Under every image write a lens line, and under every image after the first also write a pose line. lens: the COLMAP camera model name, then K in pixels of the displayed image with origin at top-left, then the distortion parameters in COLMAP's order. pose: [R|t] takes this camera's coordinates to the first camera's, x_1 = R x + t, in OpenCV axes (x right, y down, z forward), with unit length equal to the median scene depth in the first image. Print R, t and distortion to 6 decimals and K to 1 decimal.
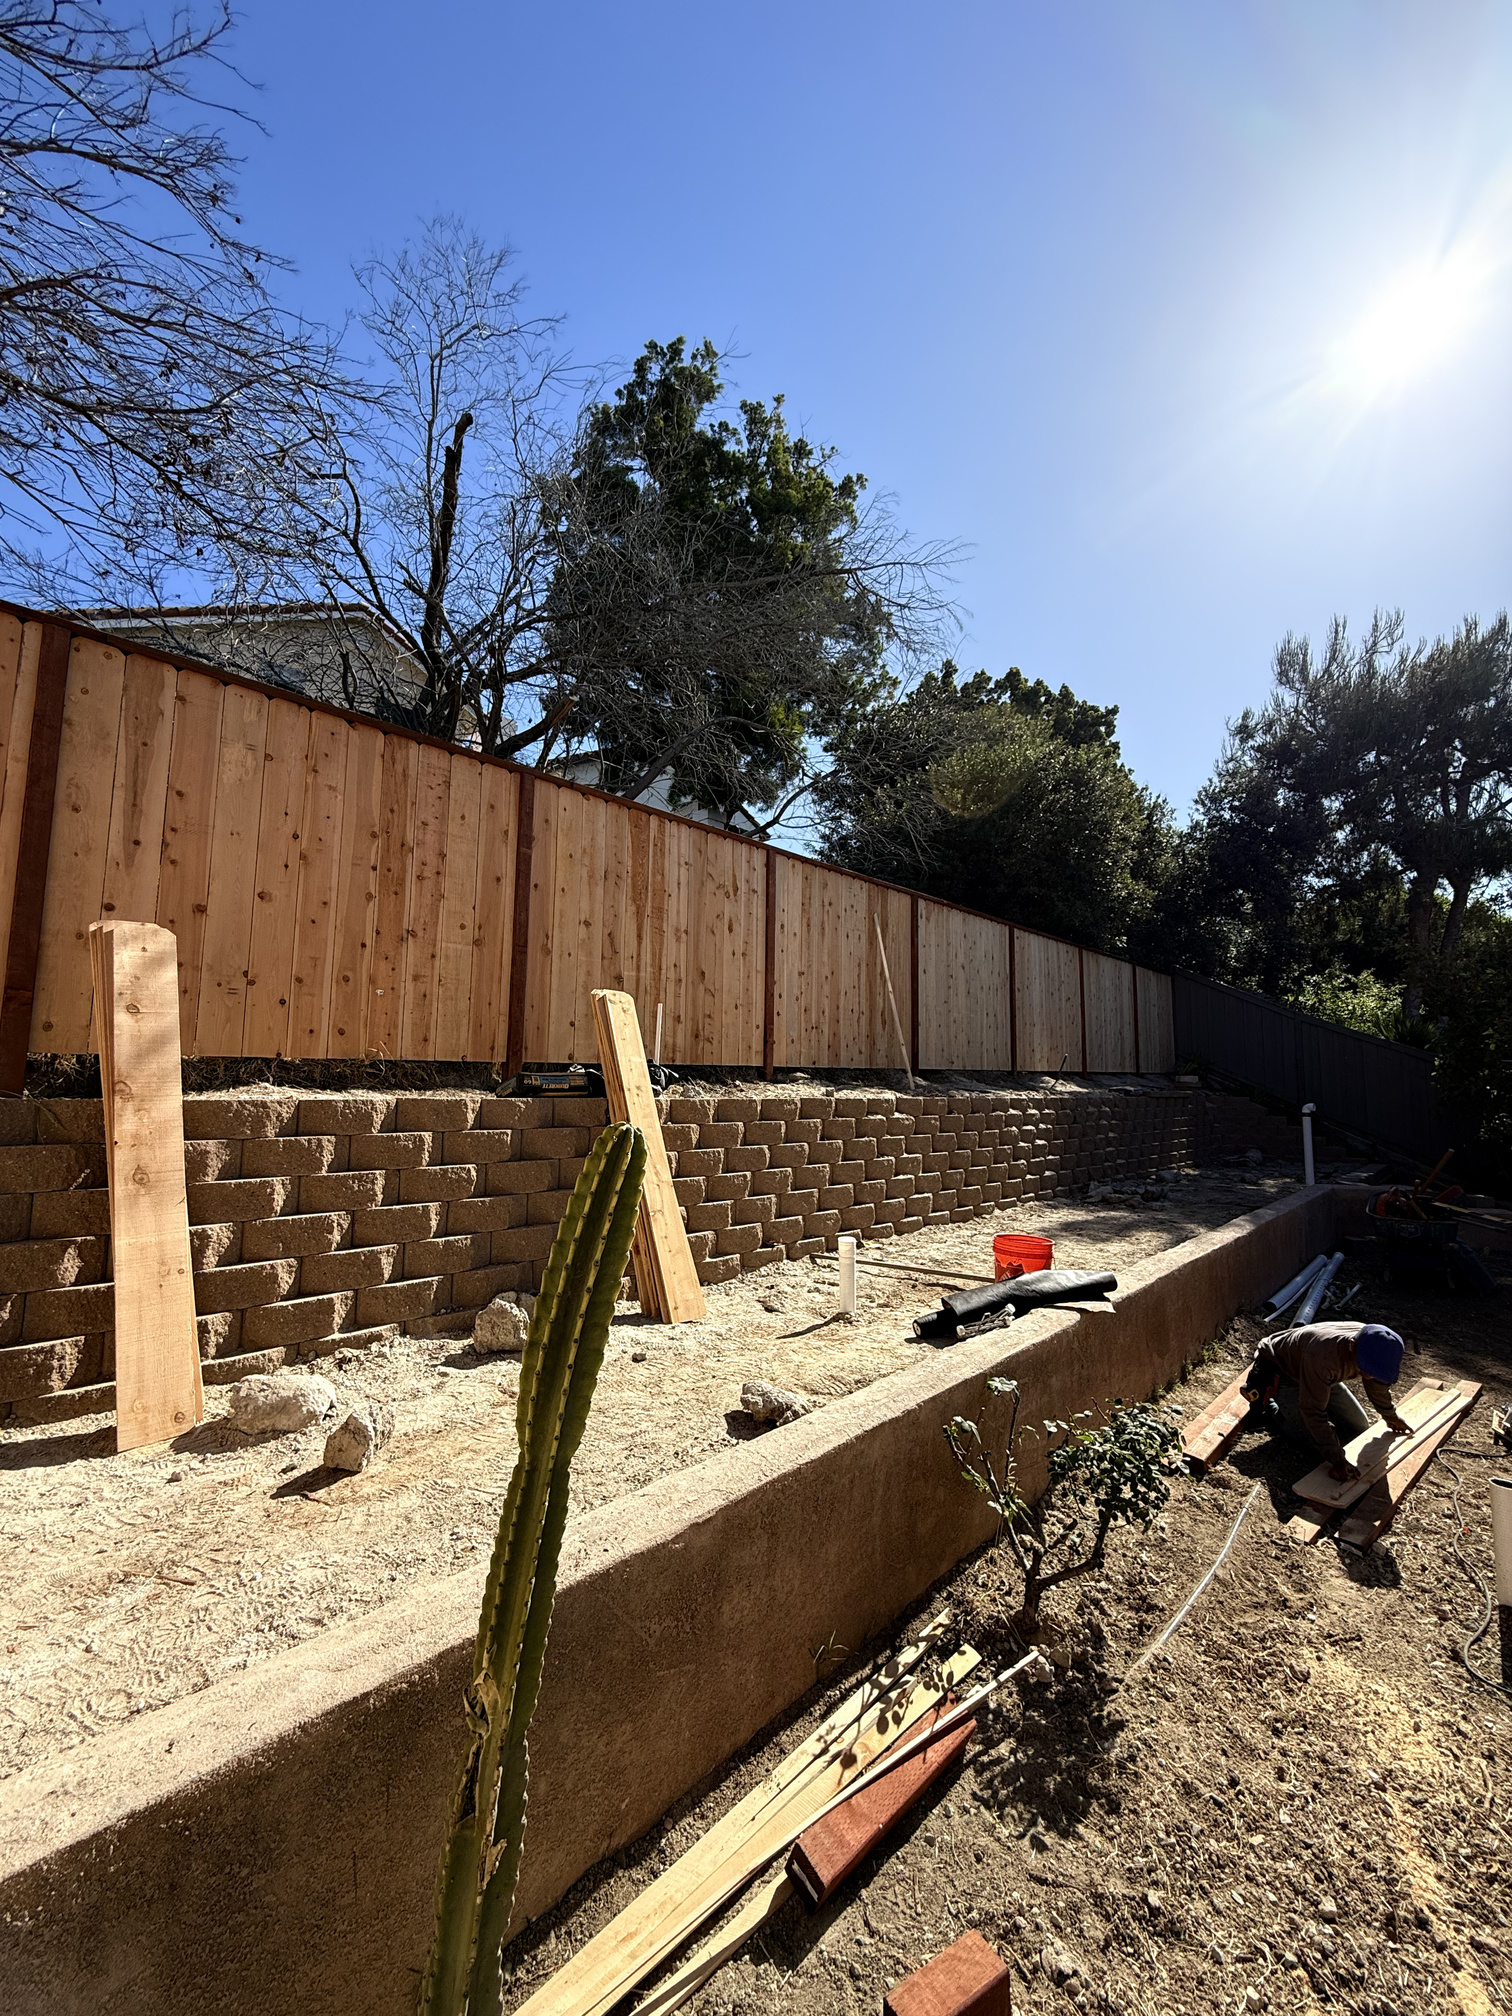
lens RADIAL K [[806.6, 0, 751.6], [0, 806.6, 1004.5], [0, 0, 1]] dist [0.000373, 0.000105]
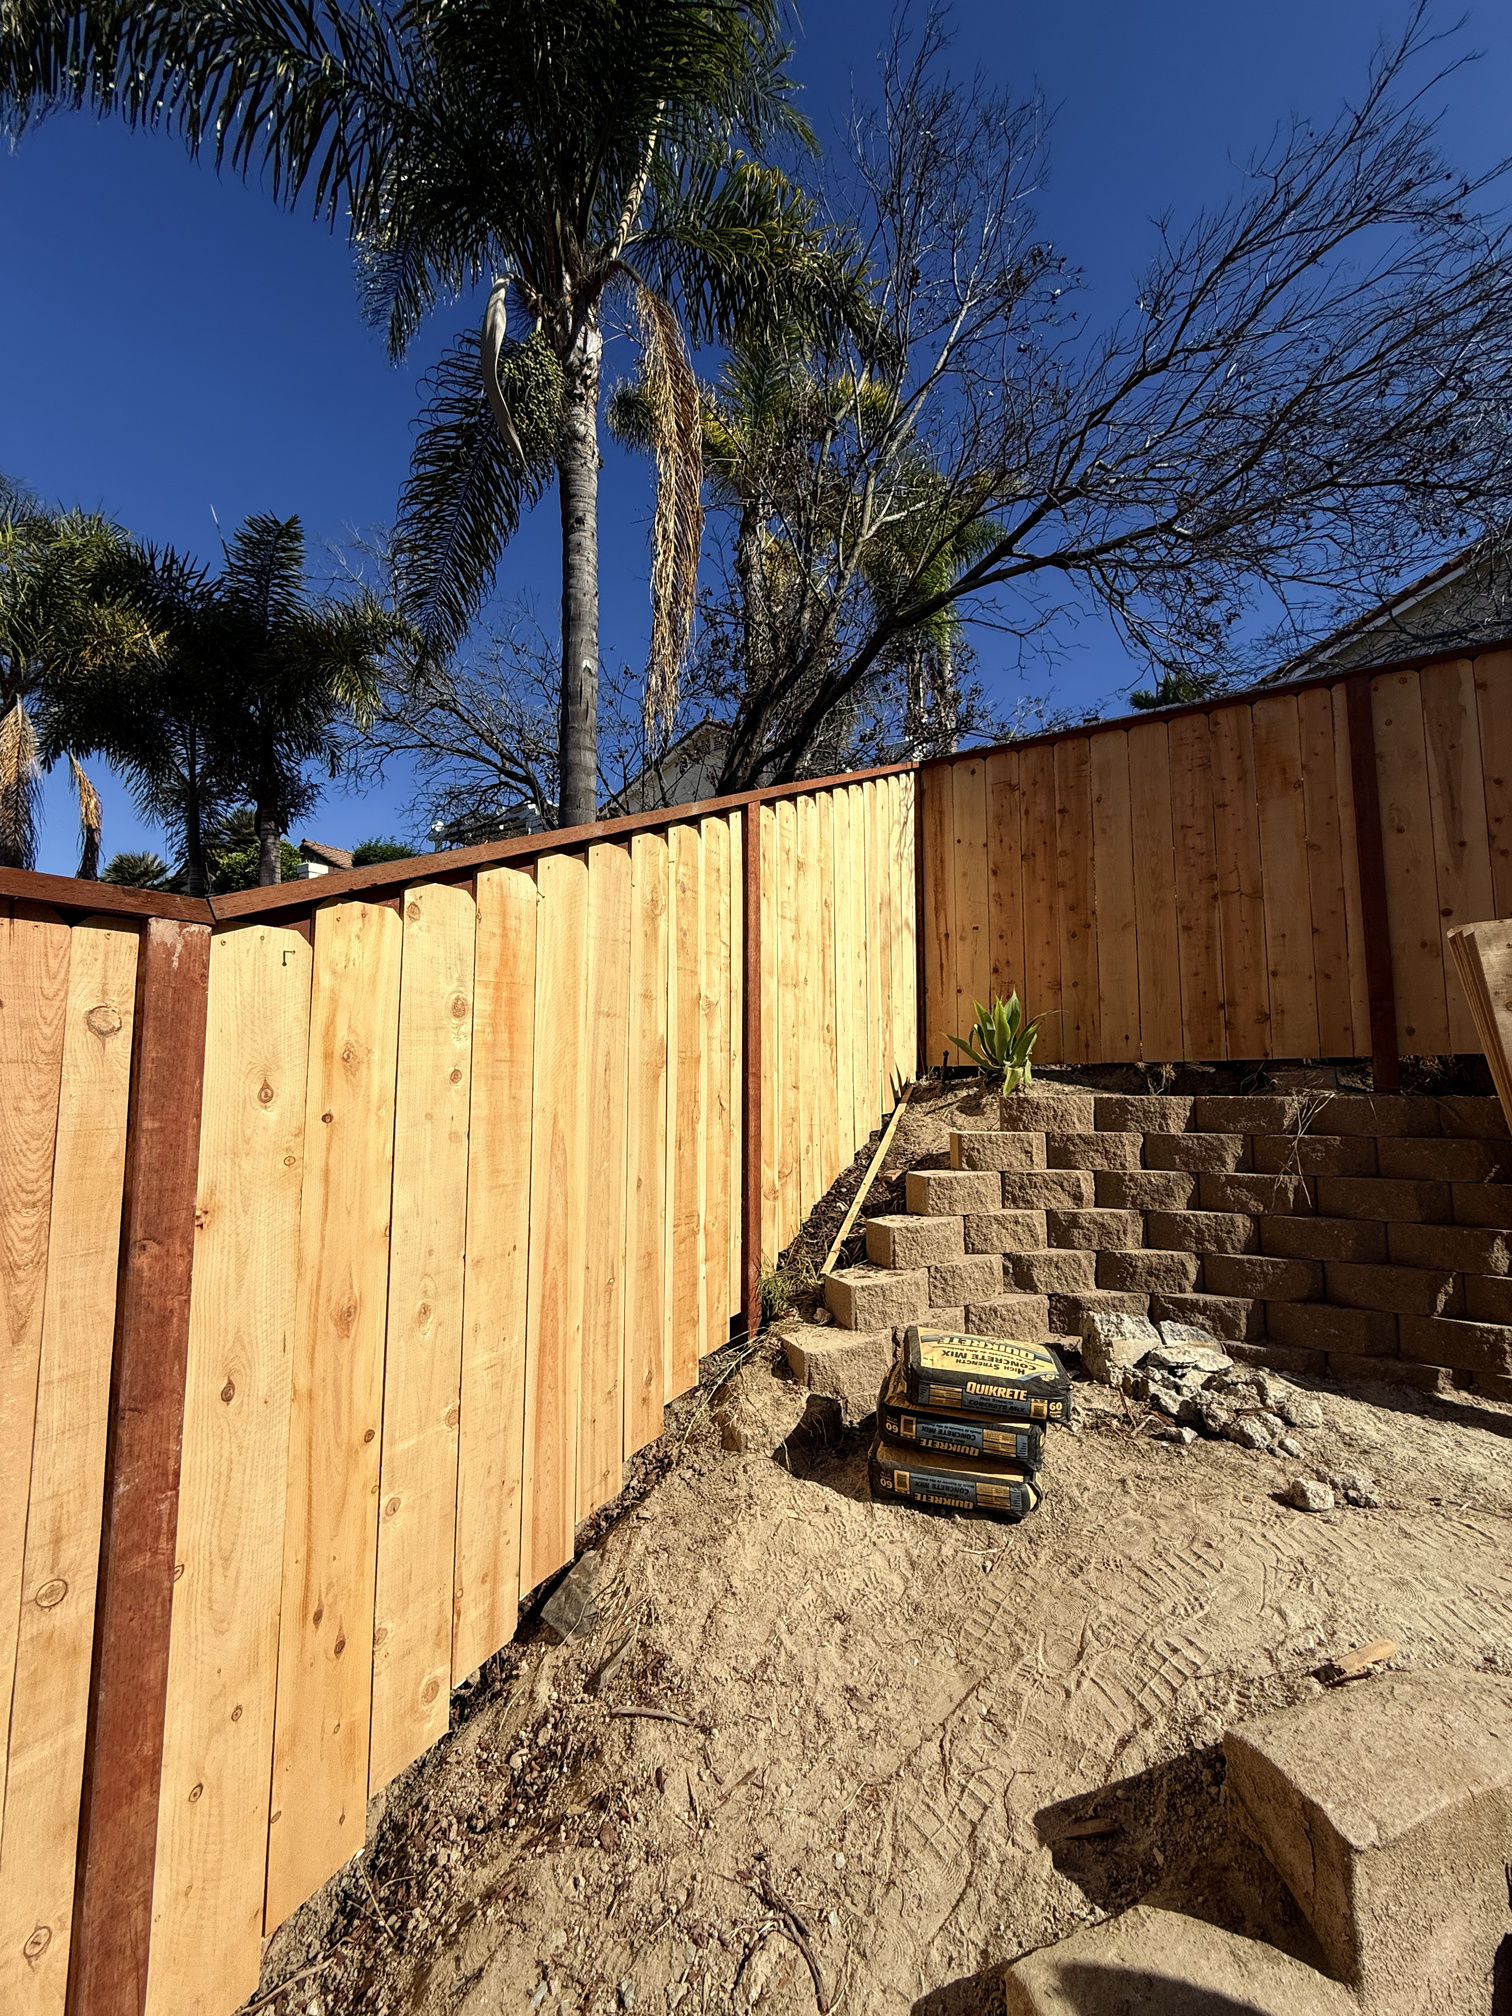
lens RADIAL K [[806.6, 0, 765.9], [0, 806.6, 1006.2], [0, 0, 1]] dist [0.000373, 0.000105]
pose [[0.264057, -0.105598, -0.958709, -0.038772], [0.106592, 0.991095, -0.079806, -0.009926], [0.958599, -0.081118, 0.272962, -0.113064]]
